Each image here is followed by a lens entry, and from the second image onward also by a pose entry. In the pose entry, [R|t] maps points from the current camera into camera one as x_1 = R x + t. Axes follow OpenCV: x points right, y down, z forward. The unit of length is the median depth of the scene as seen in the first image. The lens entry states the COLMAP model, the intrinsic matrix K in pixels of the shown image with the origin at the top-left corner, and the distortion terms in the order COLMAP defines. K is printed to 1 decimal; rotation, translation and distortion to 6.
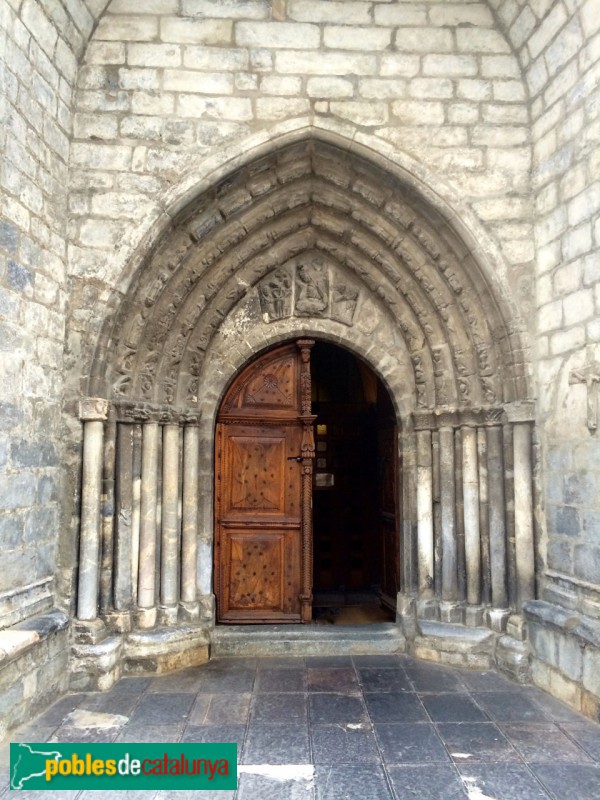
lens RADIAL K [[669.5, 0, 300.0], [0, 669.5, 377.9], [0, 0, 1]] dist [0.071127, -0.081439]
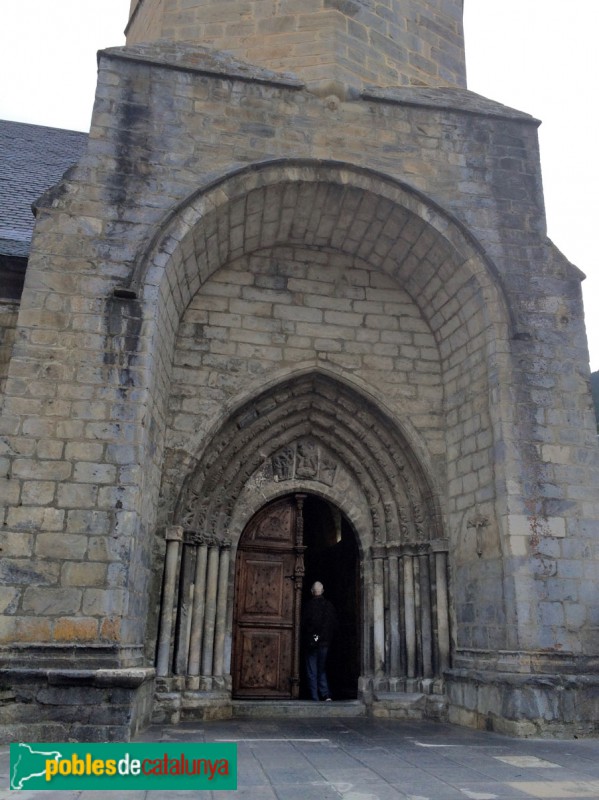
lens RADIAL K [[669.5, 0, 299.5], [0, 669.5, 377.9], [0, 0, 1]] dist [0.071127, -0.081439]
pose [[0.992793, 0.062104, 0.102499, -0.192375], [-0.036661, 0.971637, -0.233620, 0.047873], [-0.114100, 0.228179, 0.966910, -0.599841]]
